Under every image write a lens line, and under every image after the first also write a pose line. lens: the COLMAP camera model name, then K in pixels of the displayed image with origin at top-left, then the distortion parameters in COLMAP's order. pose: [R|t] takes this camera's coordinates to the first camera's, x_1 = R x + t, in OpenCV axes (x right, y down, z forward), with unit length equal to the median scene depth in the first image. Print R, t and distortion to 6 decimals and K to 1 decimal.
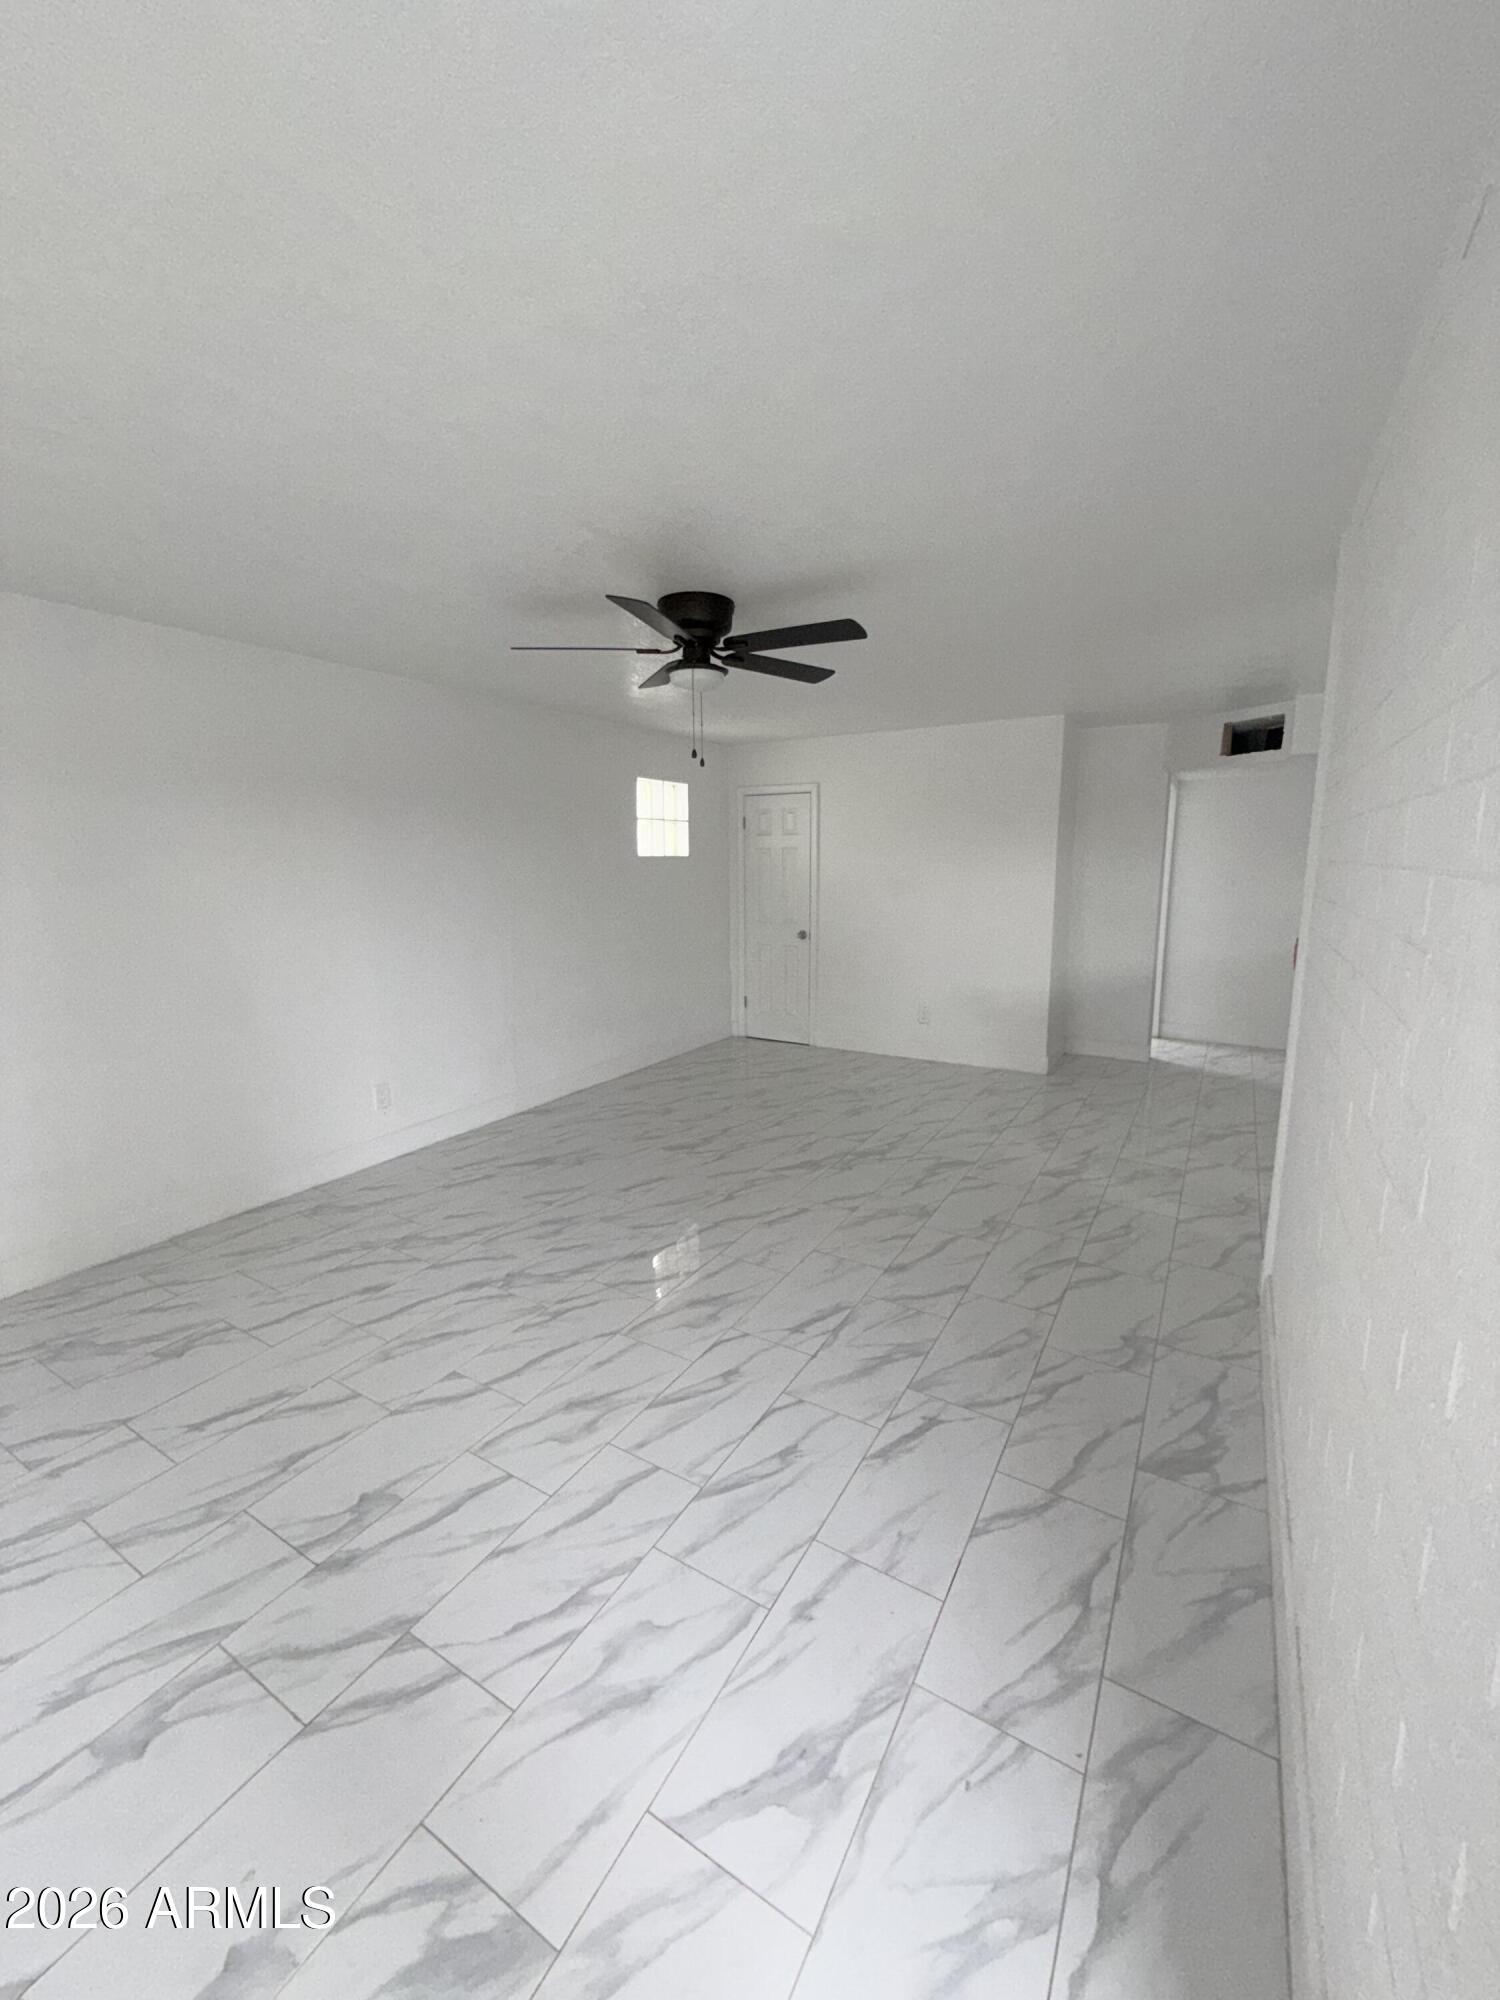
lens RADIAL K [[798.2, 0, 756.2], [0, 798.2, 1000.8], [0, 0, 1]] dist [0.000077, -0.000157]
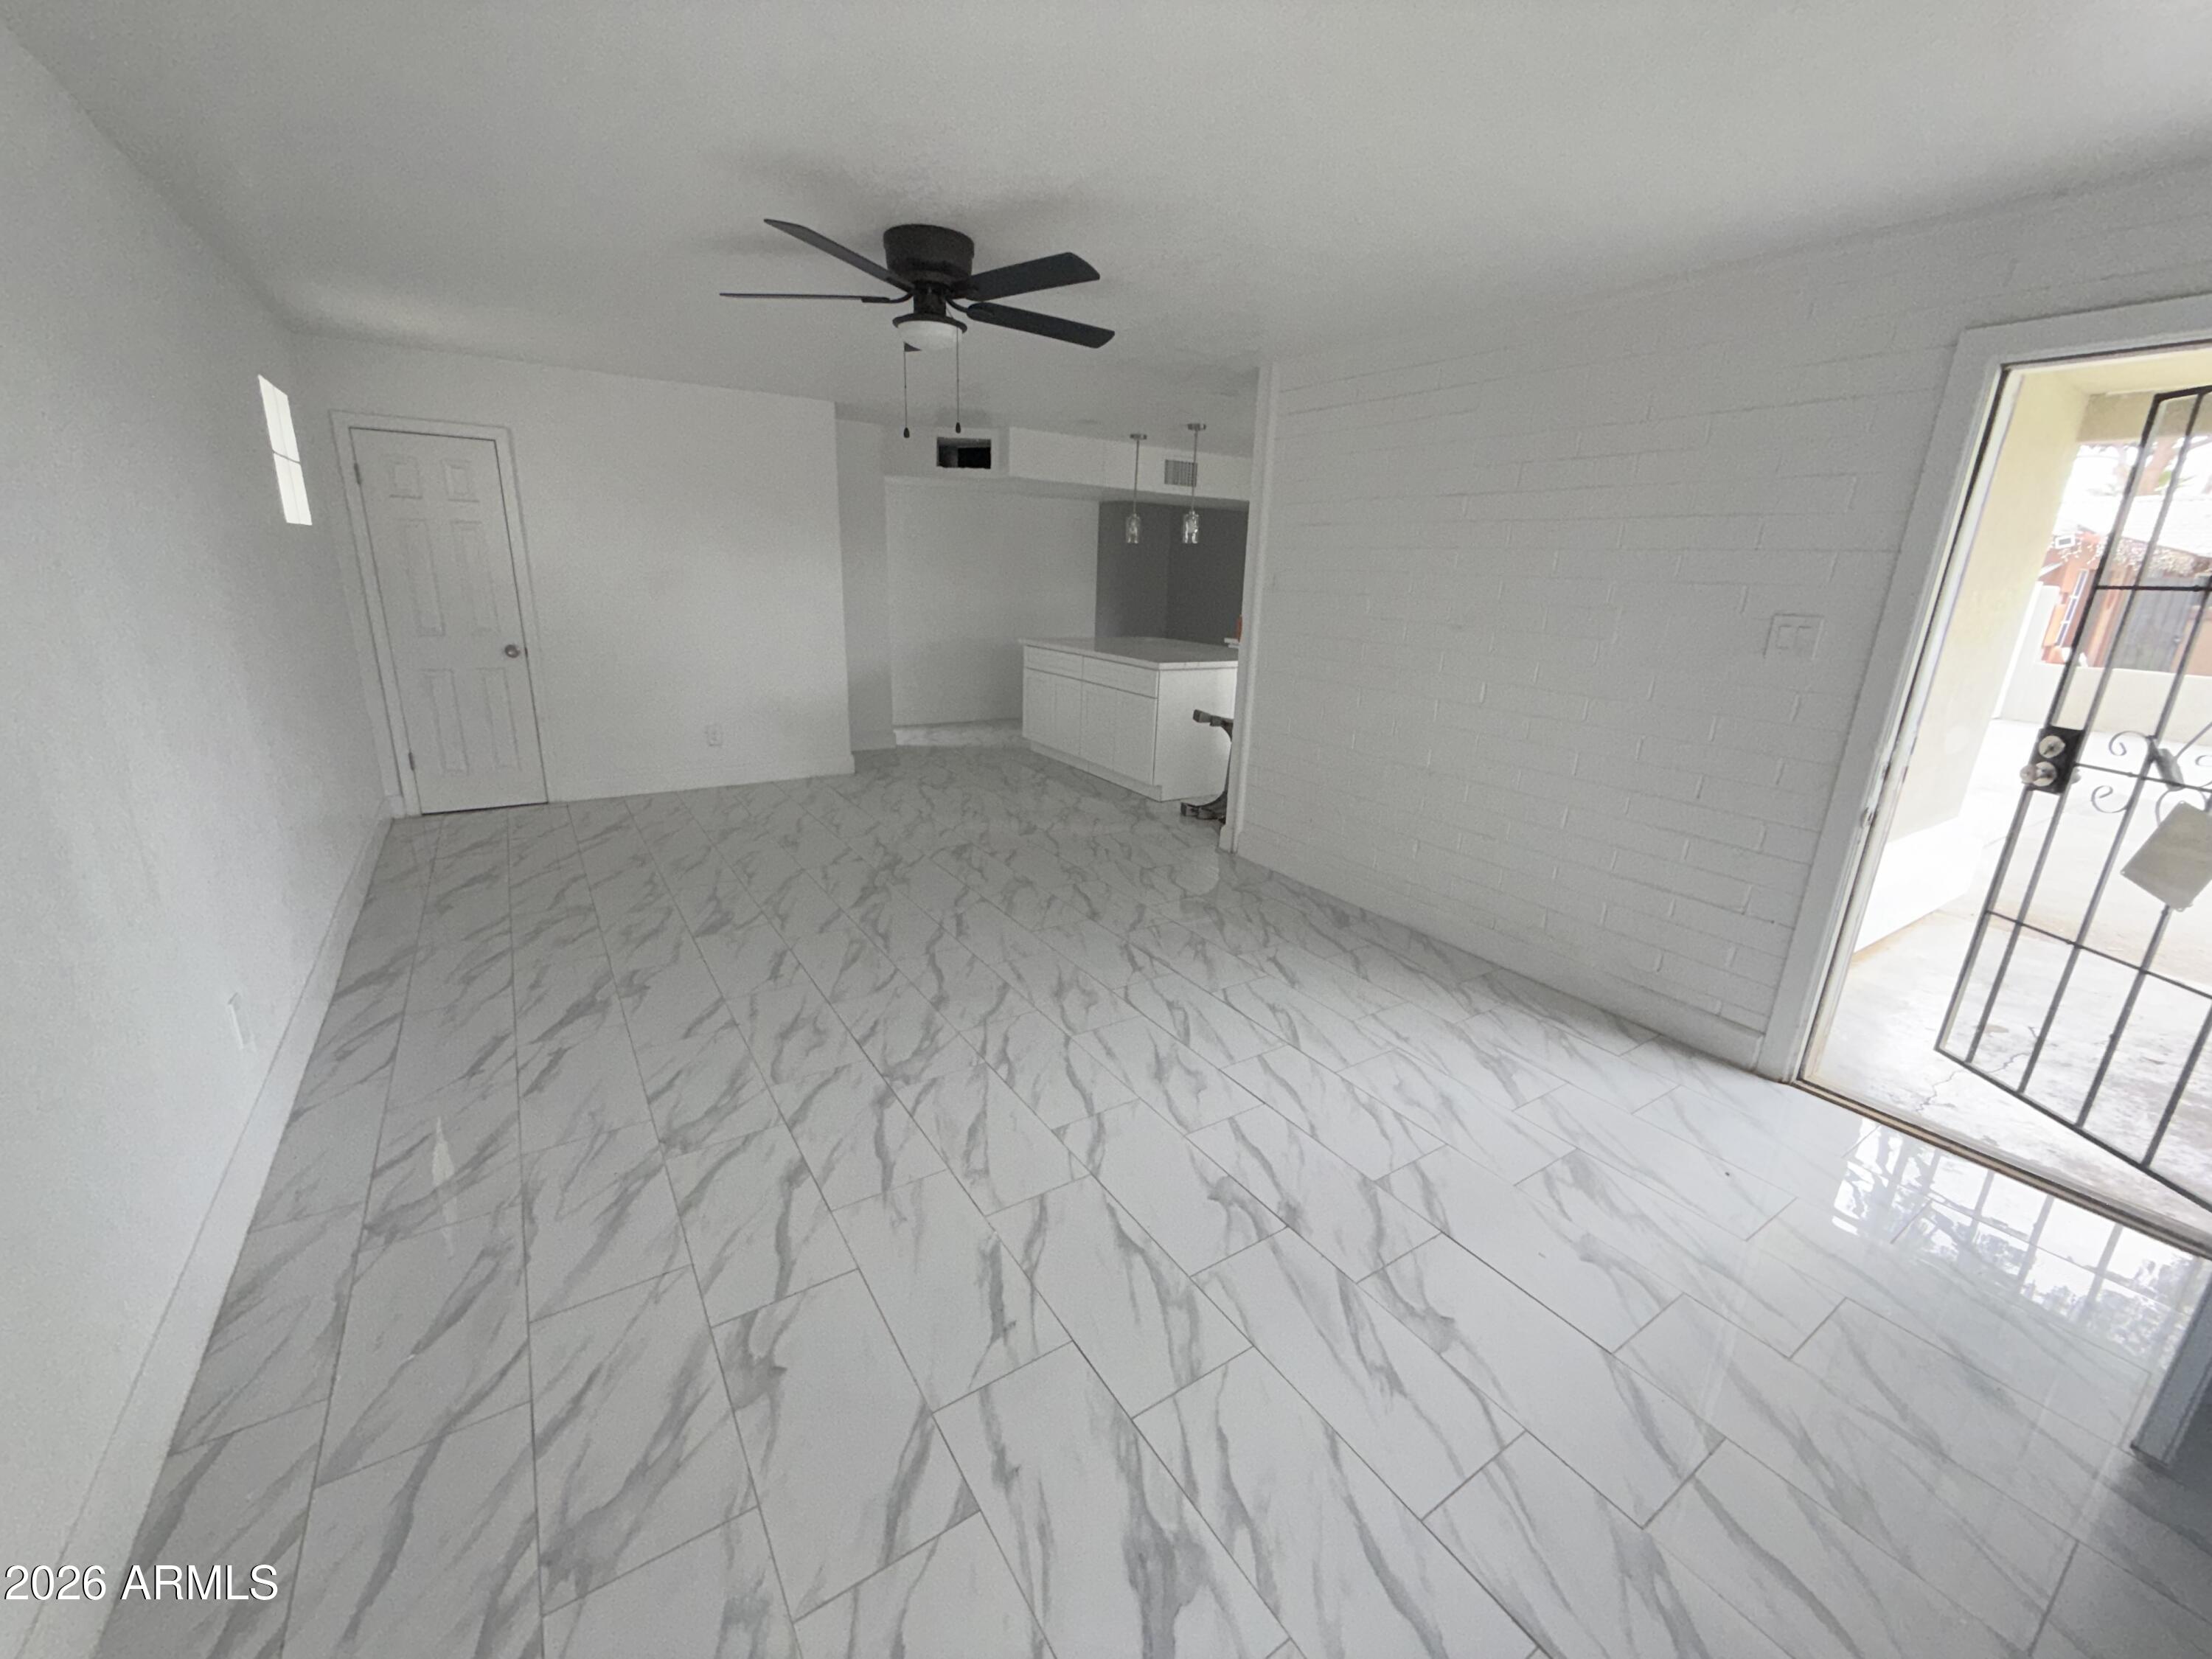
lens RADIAL K [[882.8, 0, 1103.0], [0, 882.8, 823.1], [0, 0, 1]] dist [0.000077, -0.000157]
pose [[0.435426, -0.228672, 0.870697, -0.816590], [0.120874, 0.973293, 0.195169, -0.044534], [-0.892072, 0.020263, 0.451438, 0.348861]]
